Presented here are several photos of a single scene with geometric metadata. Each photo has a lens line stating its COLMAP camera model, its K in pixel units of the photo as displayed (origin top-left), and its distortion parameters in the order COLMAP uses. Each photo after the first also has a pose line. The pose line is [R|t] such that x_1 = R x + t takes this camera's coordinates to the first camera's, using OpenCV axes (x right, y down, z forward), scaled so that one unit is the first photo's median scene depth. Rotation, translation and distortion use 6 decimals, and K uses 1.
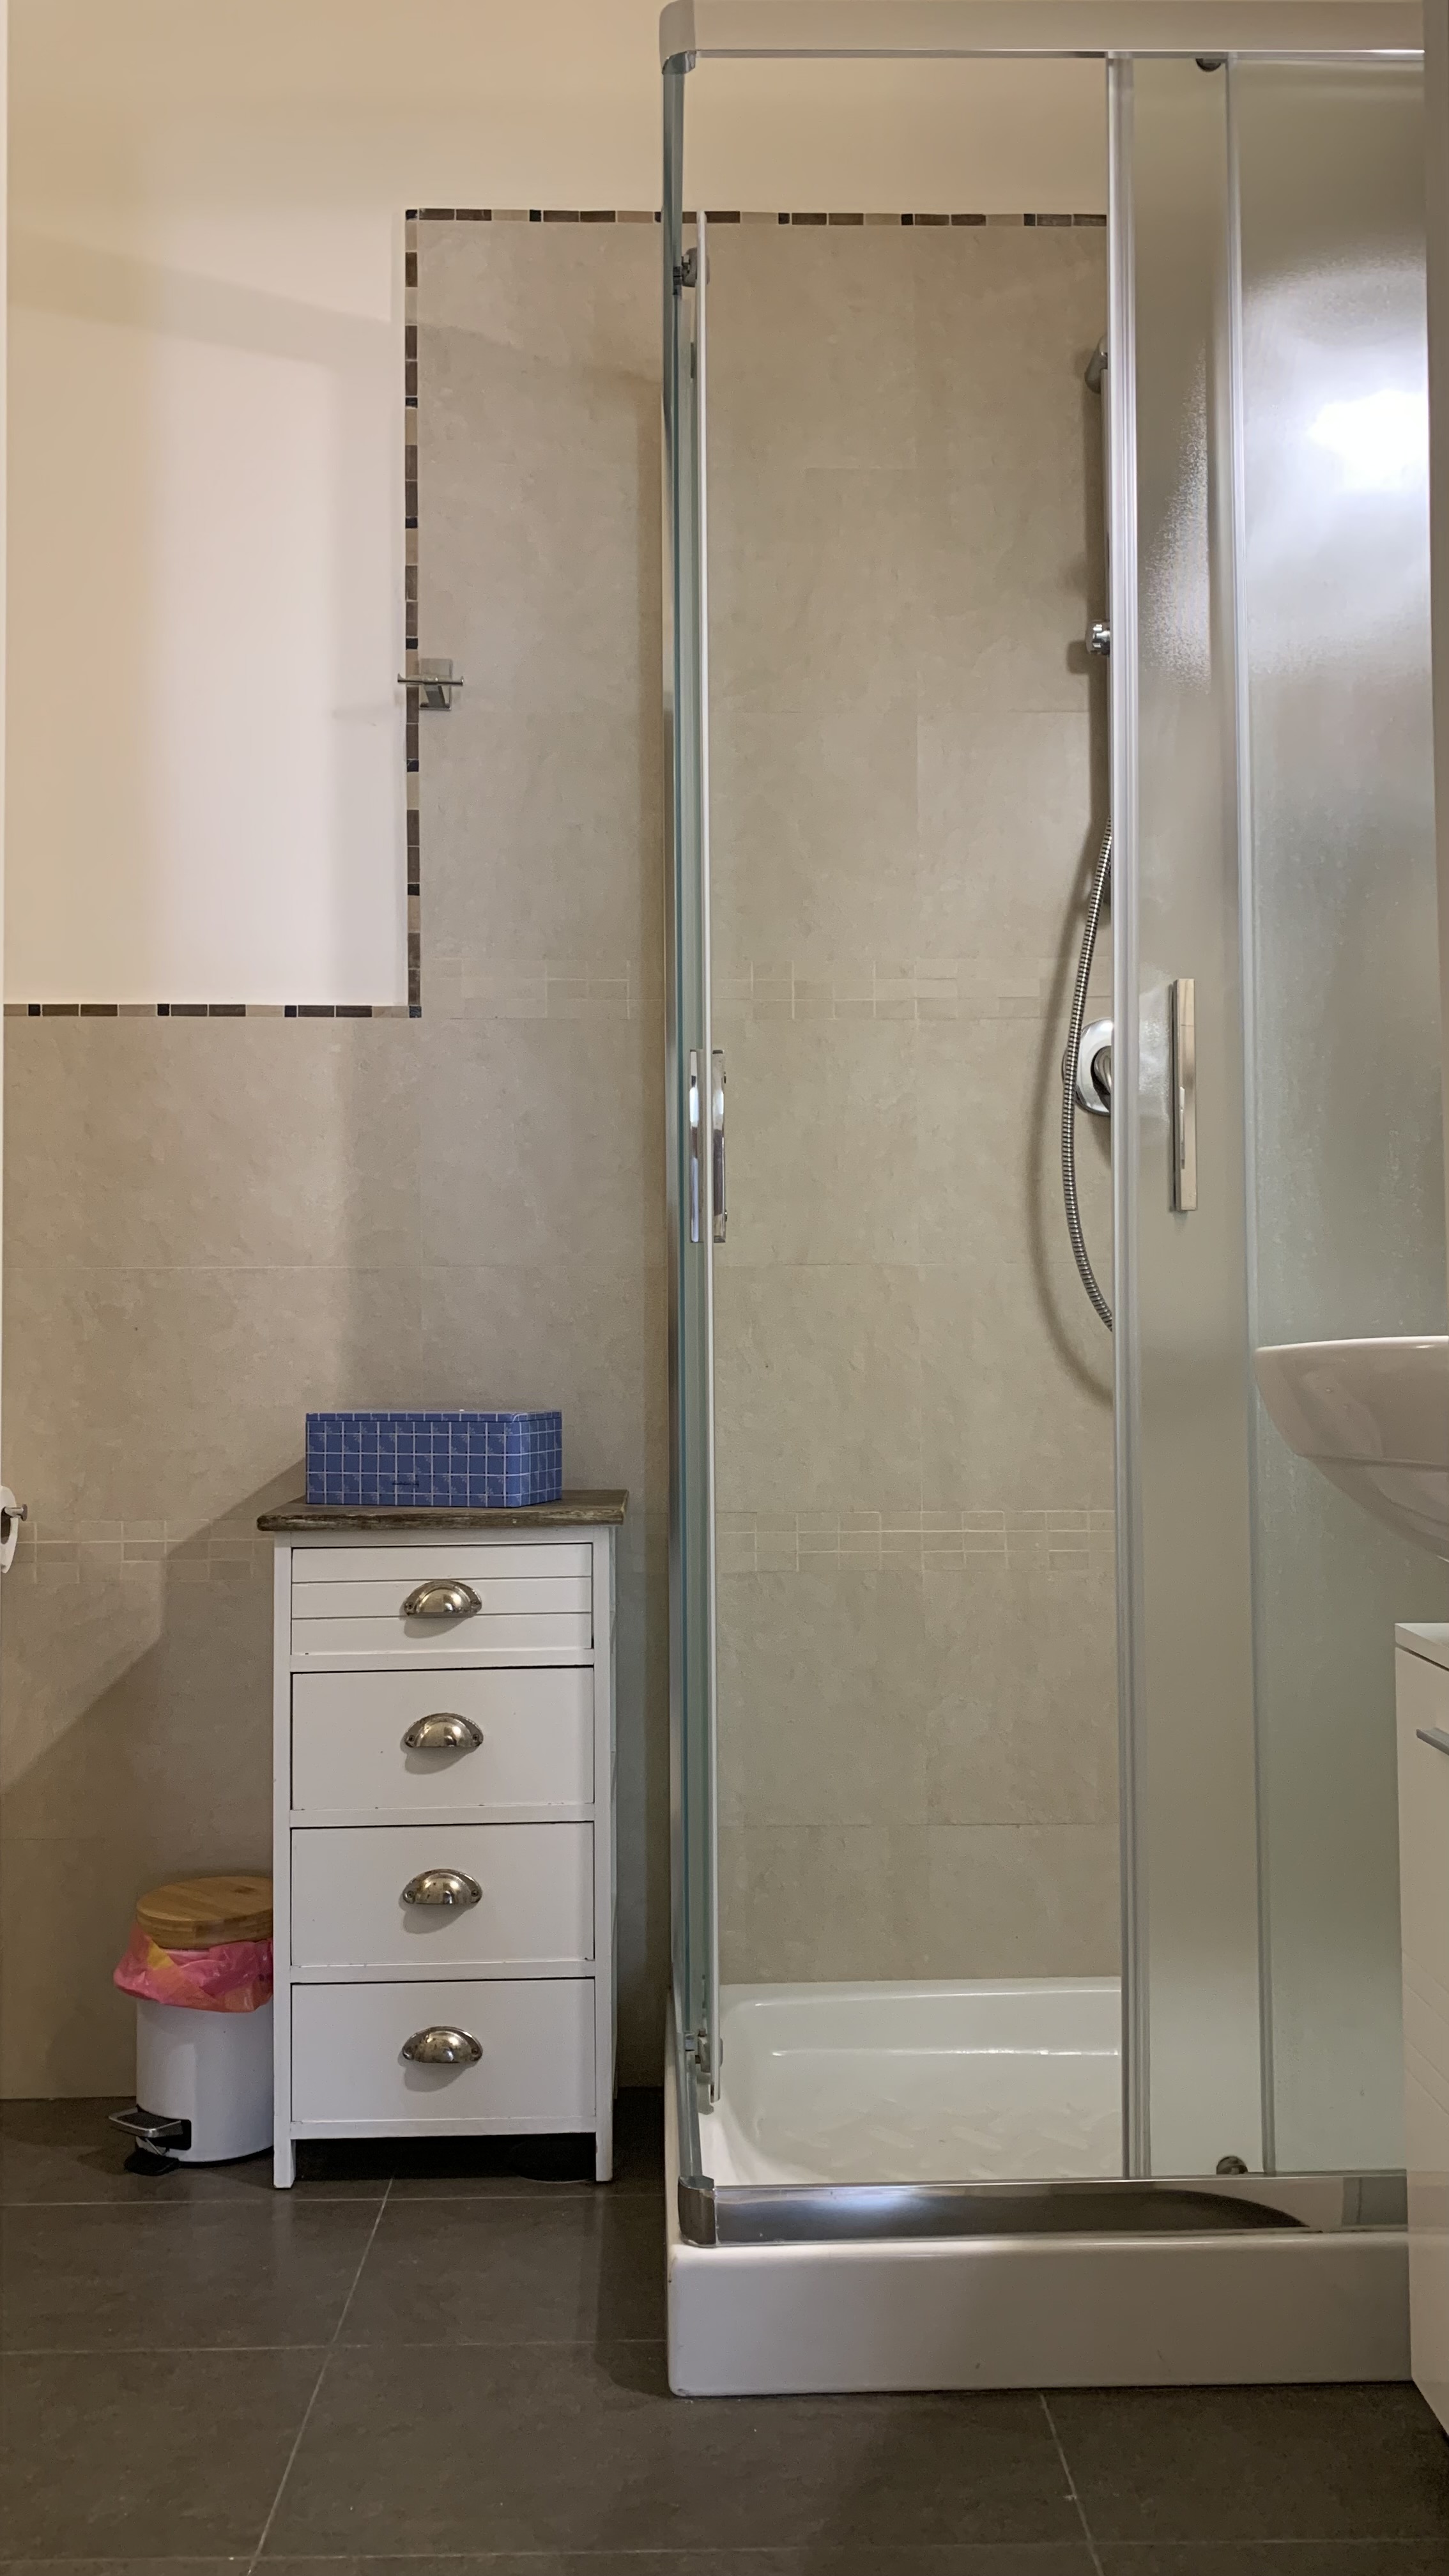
lens RADIAL K [[1958.9, 0, 731.7], [0, 1958.9, 1295.4], [0, 0, 1]] dist [0.053187, -0.071147]
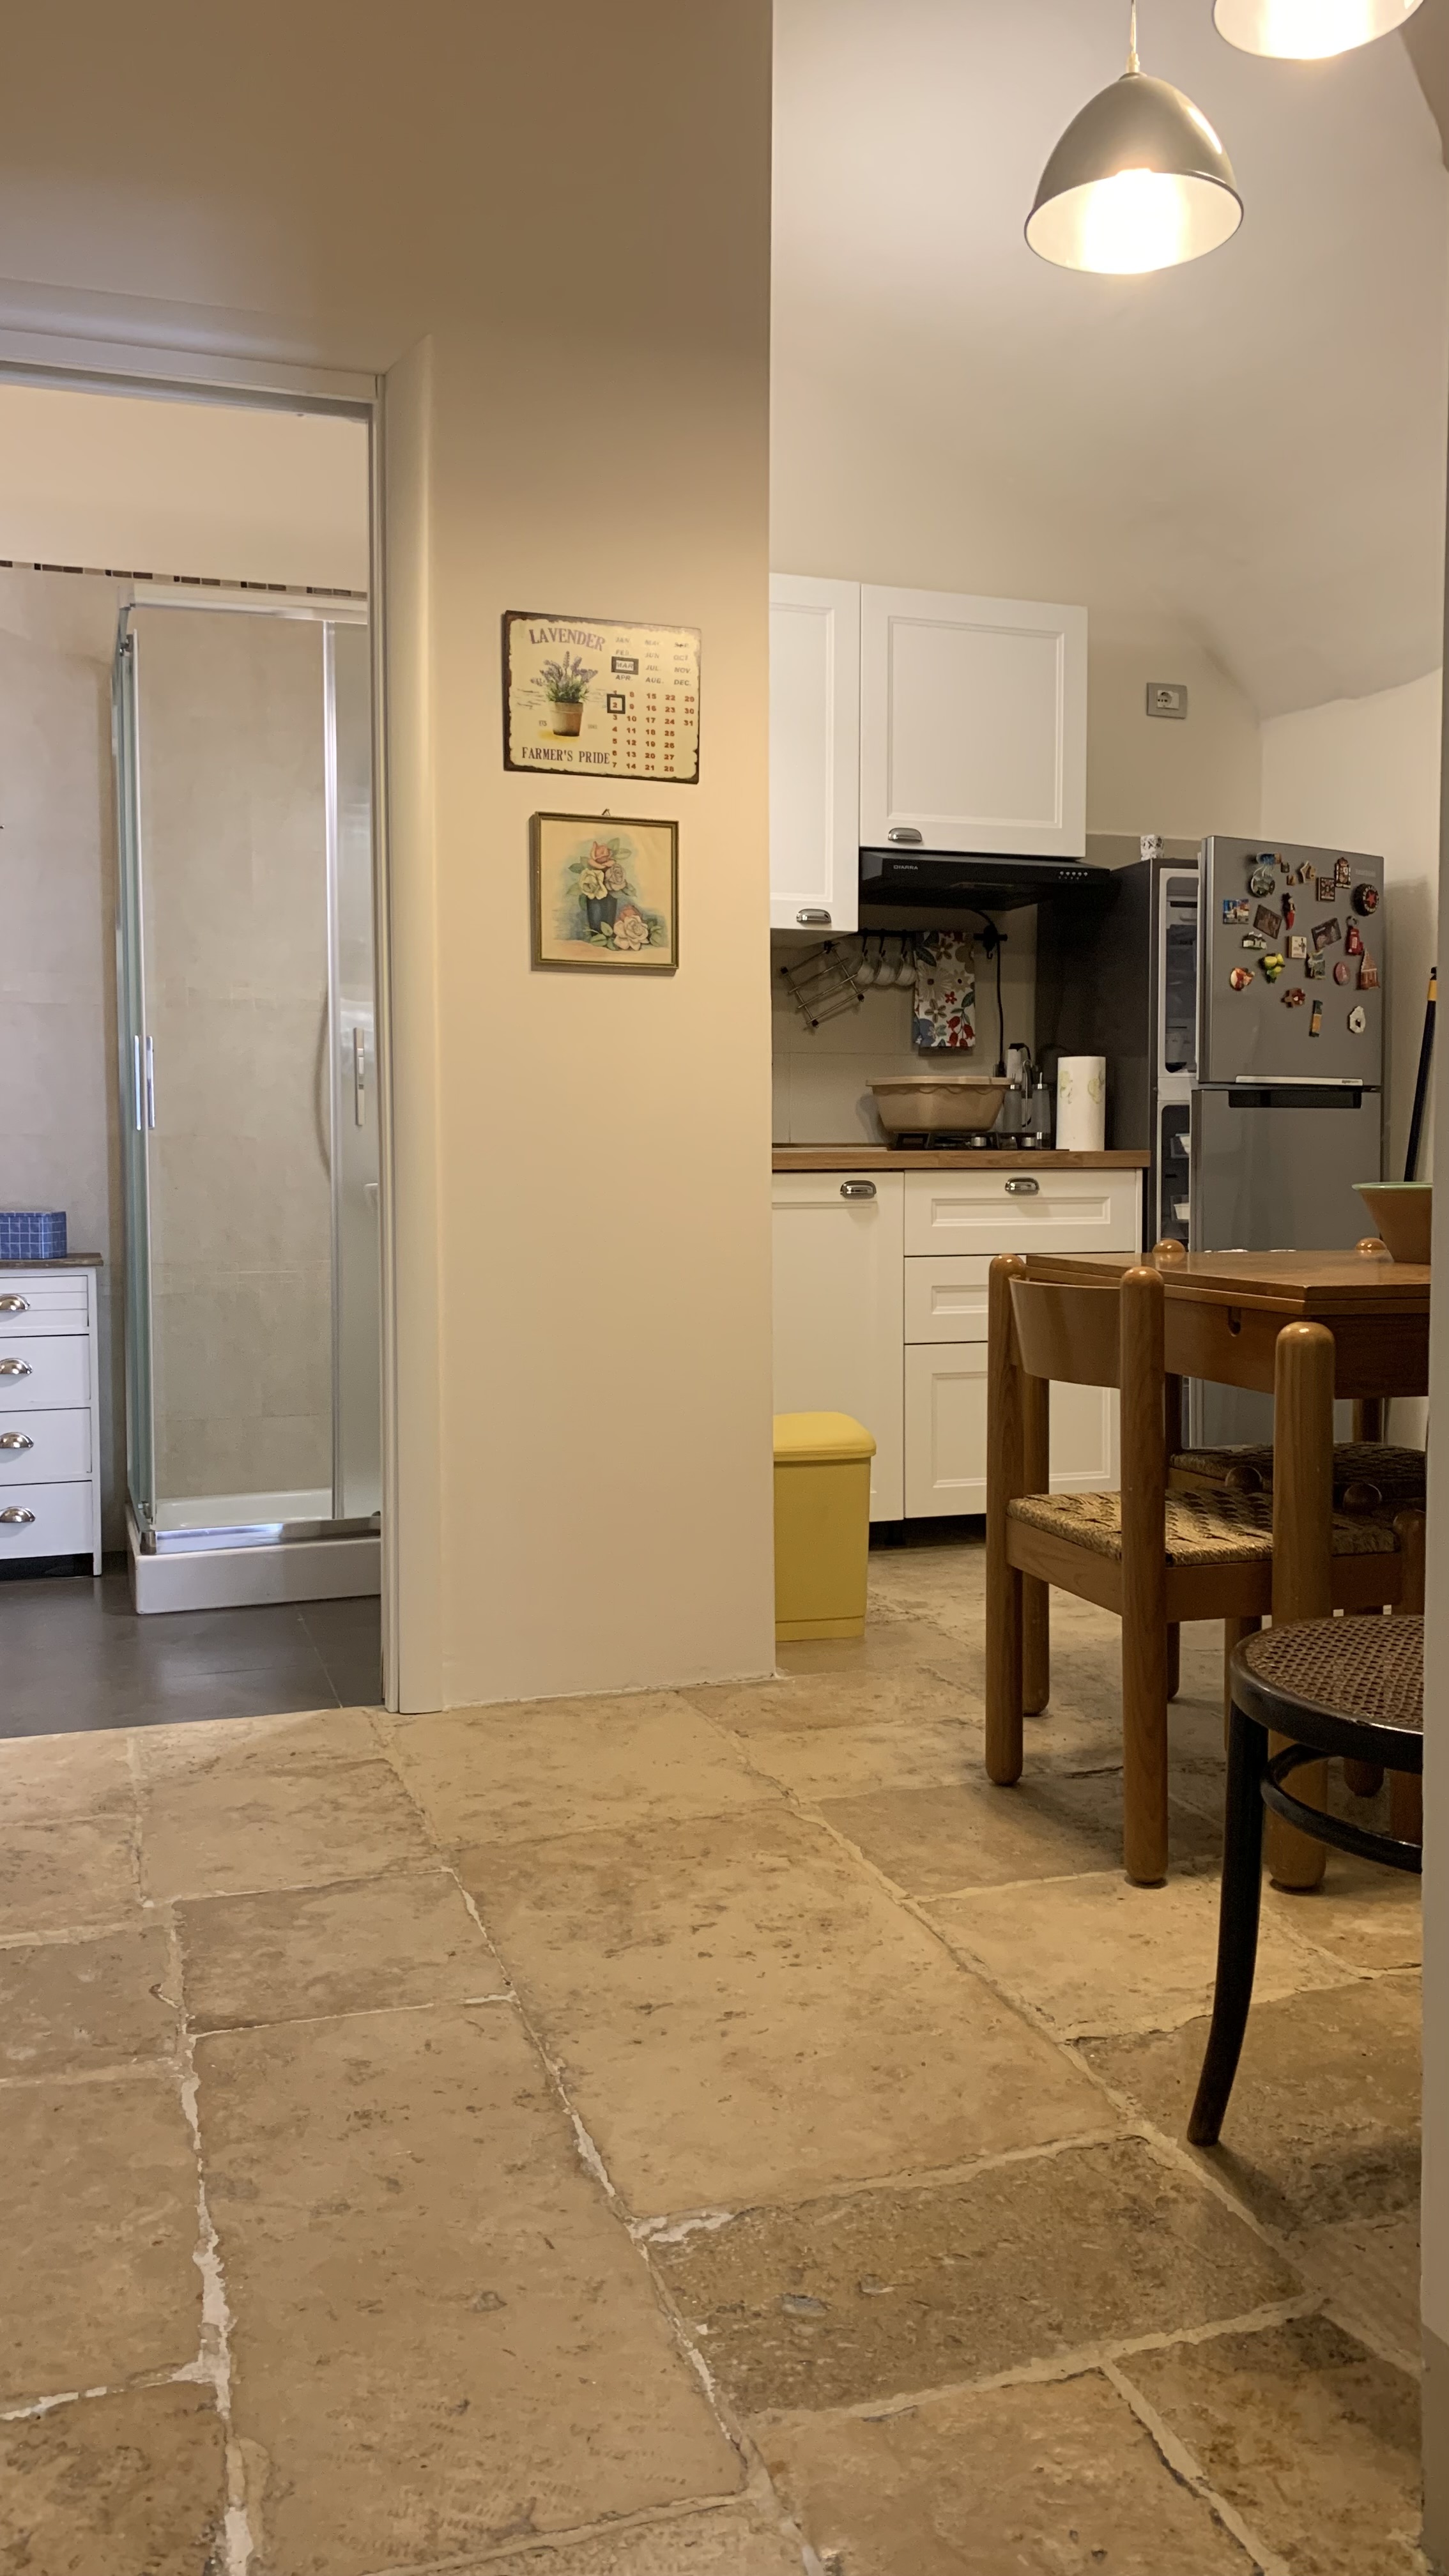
lens RADIAL K [[1958.9, 0, 720.8], [0, 1958.9, 1270.4], [0, 0, 1]] dist [0.053187, -0.071147]
pose [[0.959734, -0.010113, 0.280727, -0.011947], [-0.015037, 0.996069, 0.087290, -0.063866], [-0.280506, -0.087997, 0.955810, -1.070078]]
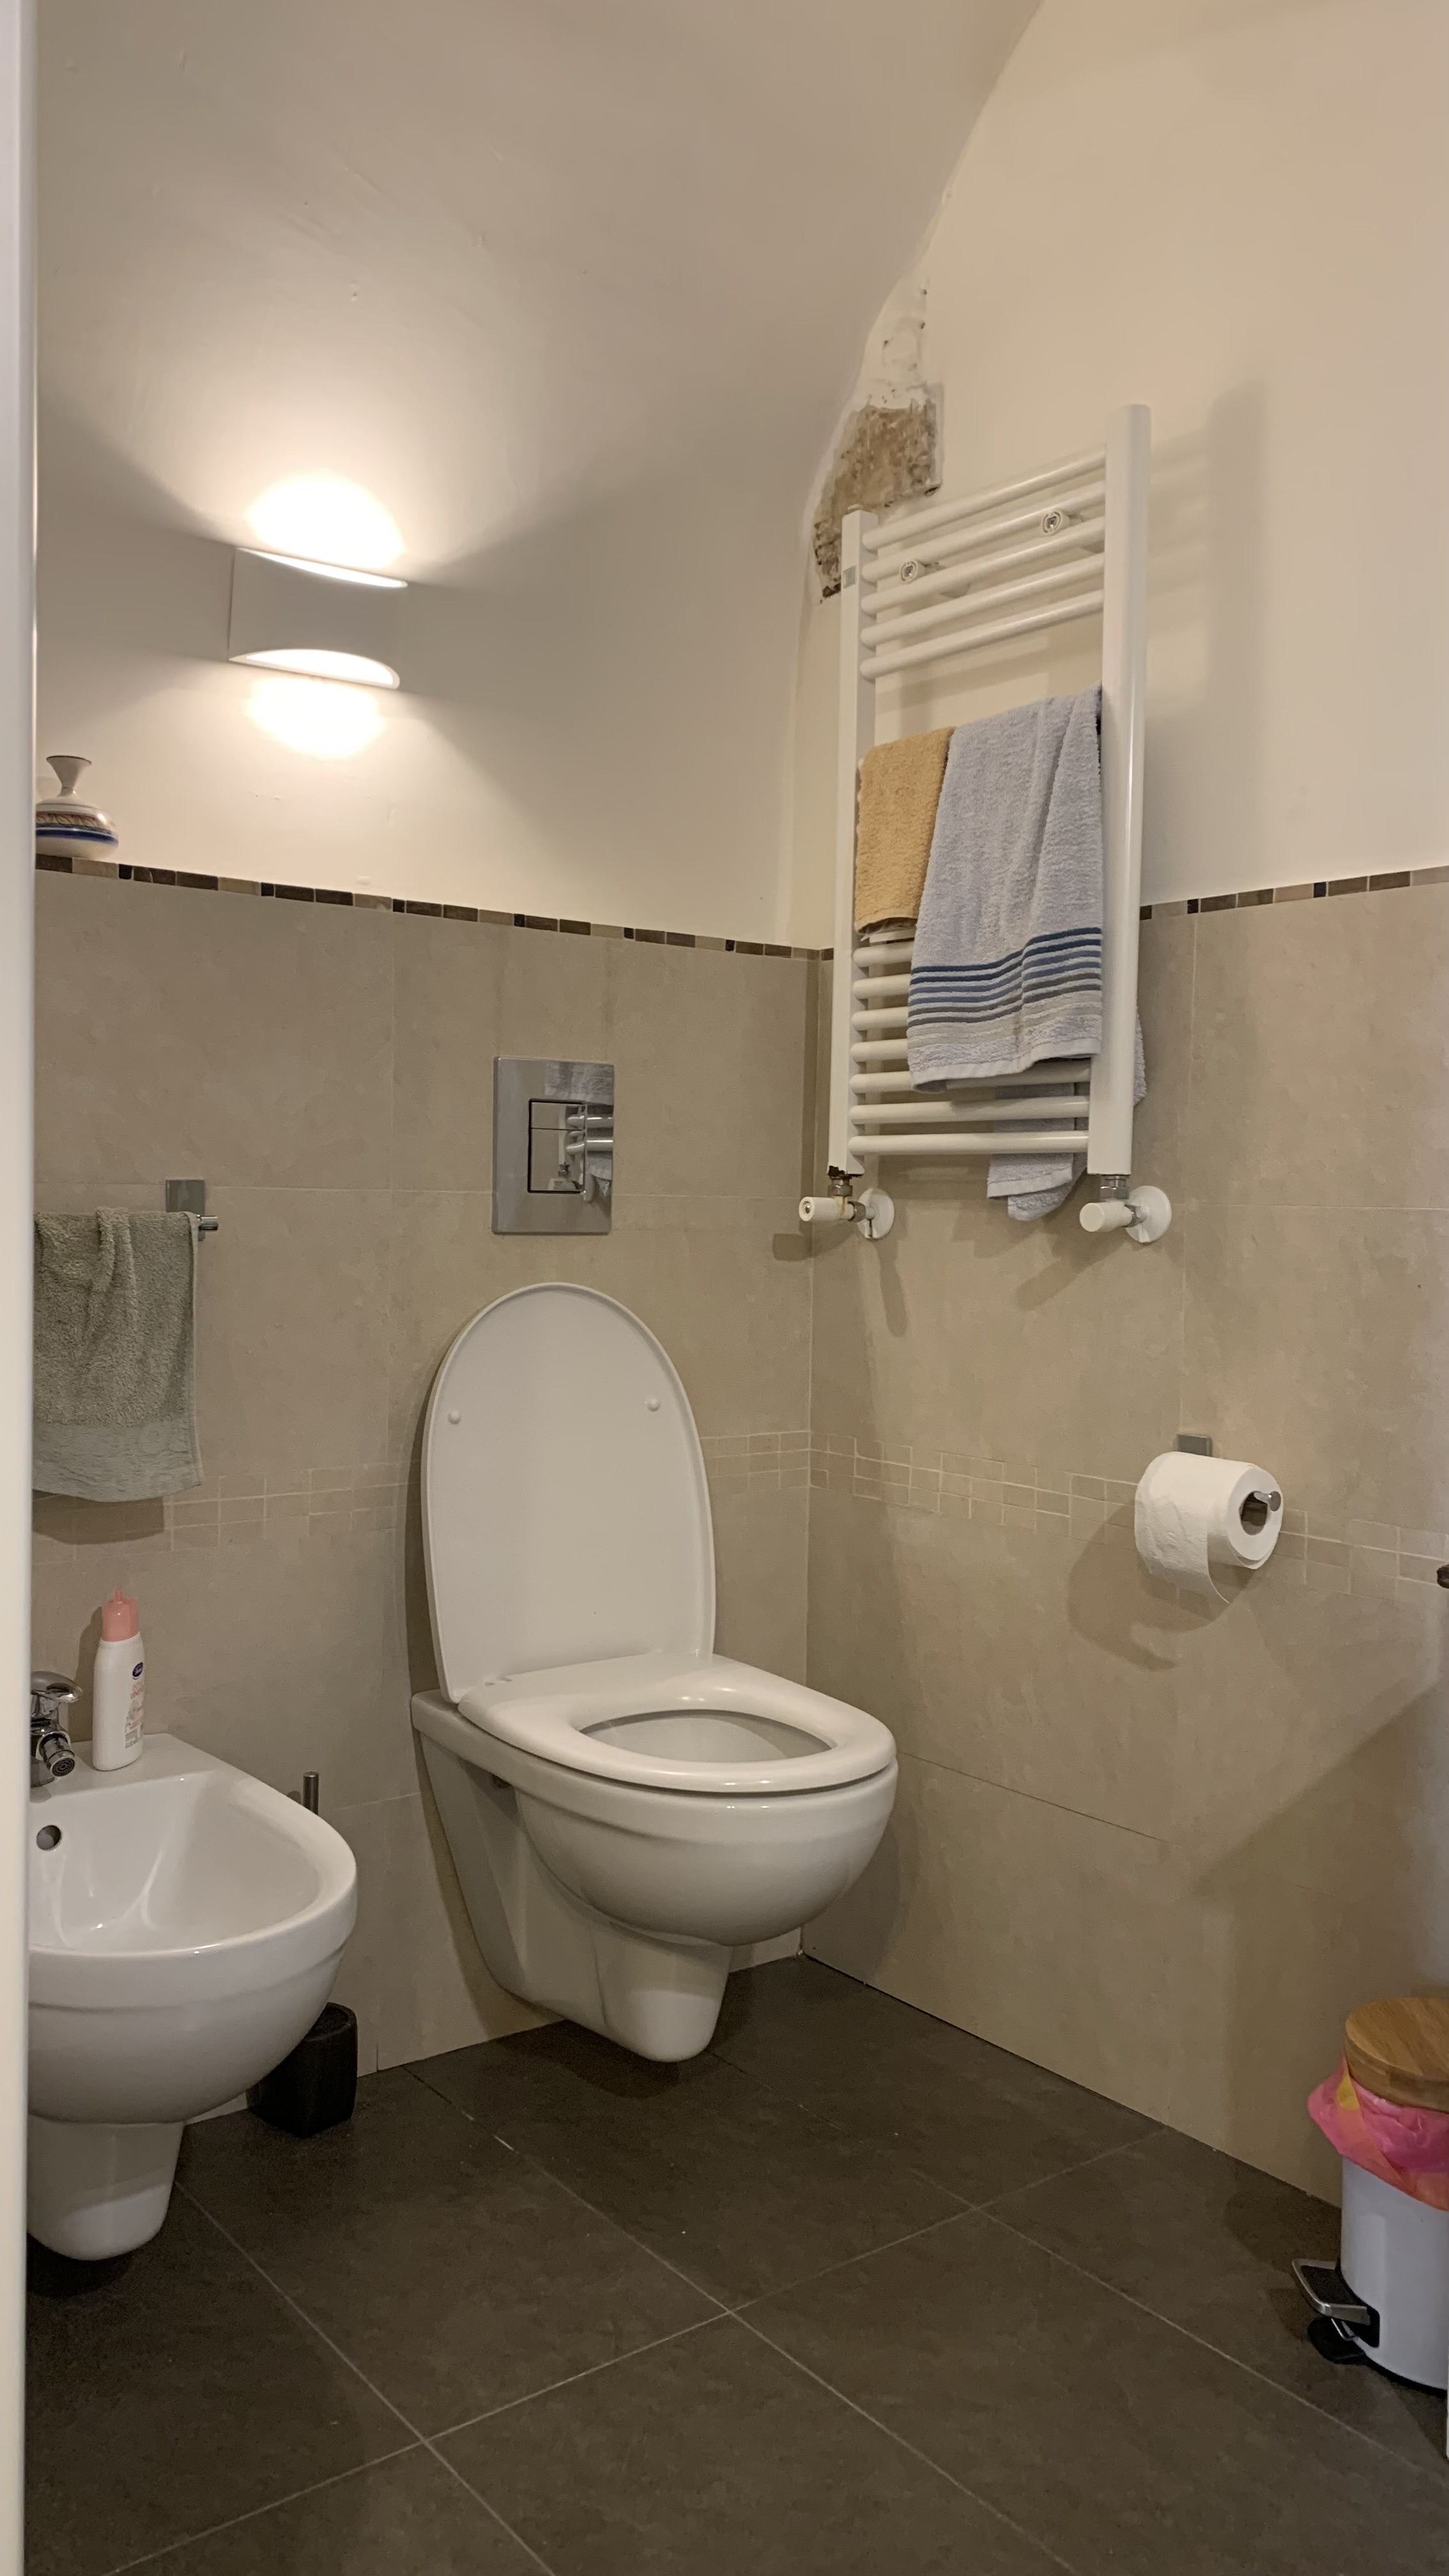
lens RADIAL K [[1958.9, 0, 728.1], [0, 1958.9, 1282.7], [0, 0, 1]] dist [0.053187, -0.071147]
pose [[0.611850, 0.050635, -0.789352, 0.148655], [-0.014255, 0.998493, 0.053001, -0.022081], [0.790846, -0.021176, 0.611649, 0.303178]]
